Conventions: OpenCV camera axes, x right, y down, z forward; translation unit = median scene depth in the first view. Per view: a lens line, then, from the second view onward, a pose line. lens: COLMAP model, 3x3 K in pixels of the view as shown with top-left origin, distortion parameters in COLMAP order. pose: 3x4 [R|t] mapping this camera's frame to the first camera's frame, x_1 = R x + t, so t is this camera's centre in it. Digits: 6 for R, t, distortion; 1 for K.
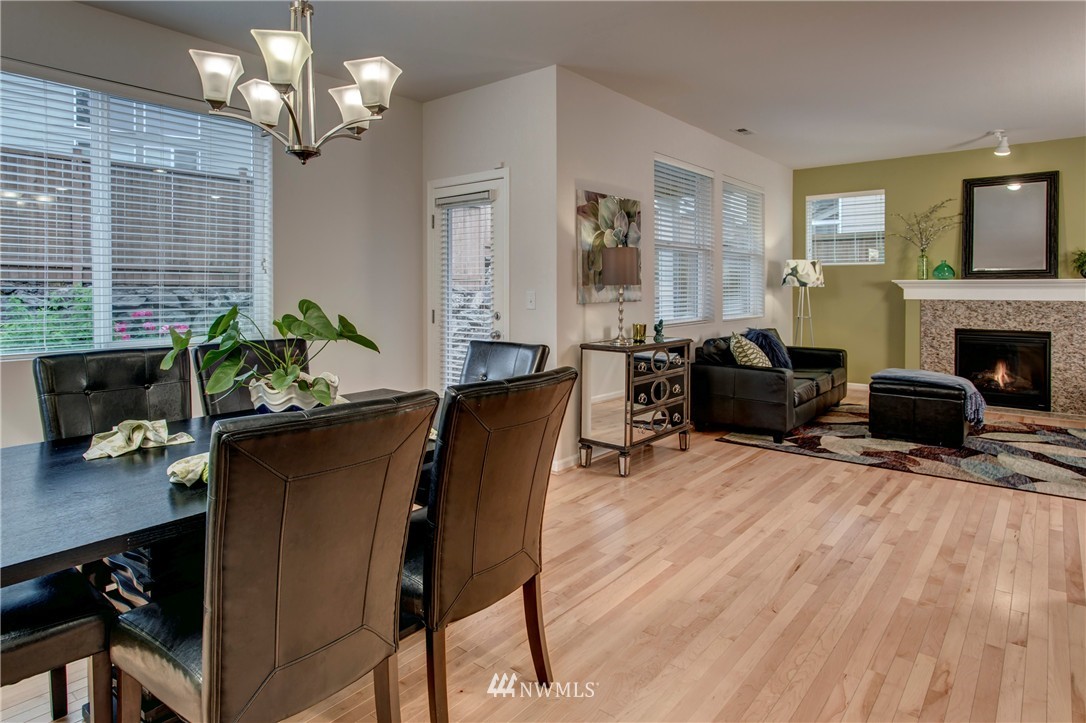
lens RADIAL K [[656.3, 0, 560.9], [0, 656.3, 286.5], [0, 0, 1]] dist [0.007438, 0.003912]
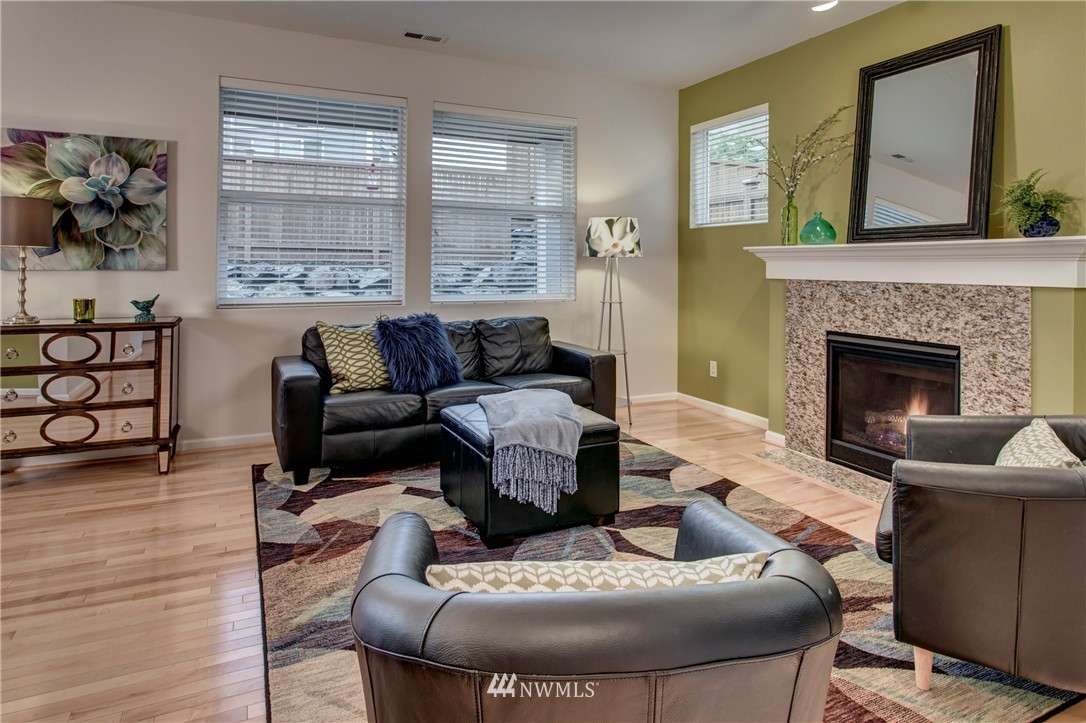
lens RADIAL K [[656.3, 0, 605.2], [0, 656.3, 258.2], [0, 0, 1]] dist [0.007438, 0.003912]
pose [[0.886145, 0.002698, -0.463401, 0.690939], [-0.009457, 0.999880, -0.012263, 0.009765], [0.463312, 0.015249, 0.886064, 0.405423]]
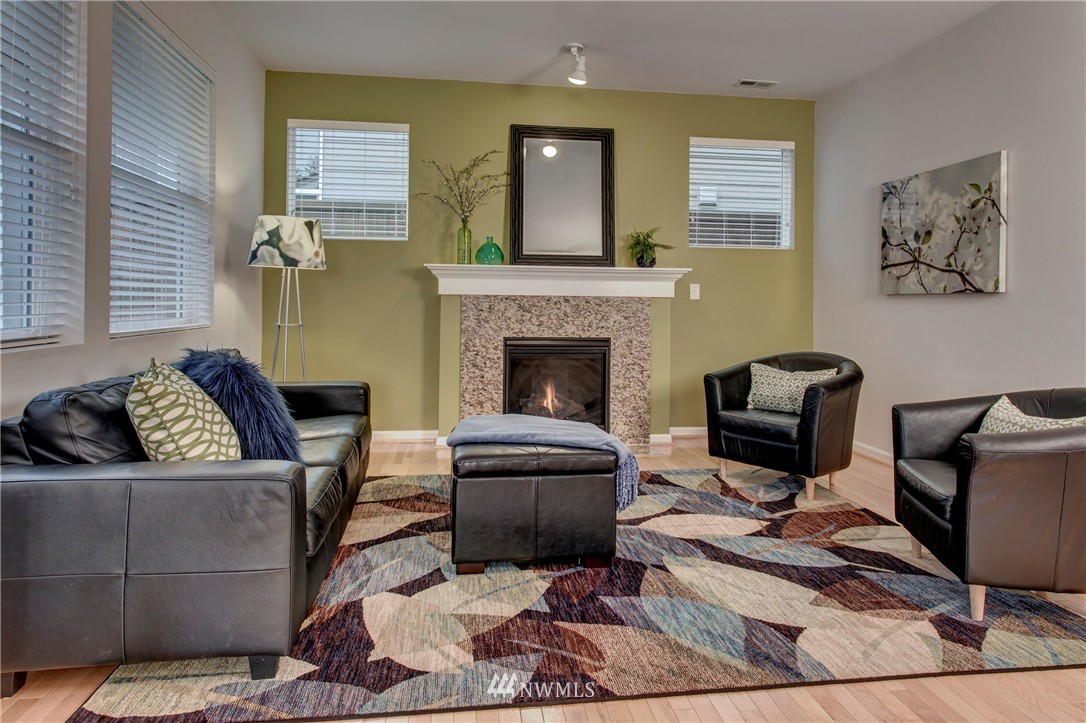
lens RADIAL K [[675.0, 0, 519.0], [0, 675.0, 294.7], [0, 0, 1]] dist [0.002165, 0.000422]
pose [[0.735519, 0.013201, 0.677376, 0.135507], [-0.008849, 0.999912, -0.009878, 0.026322], [-0.677447, 0.001271, 0.735571, 0.474486]]
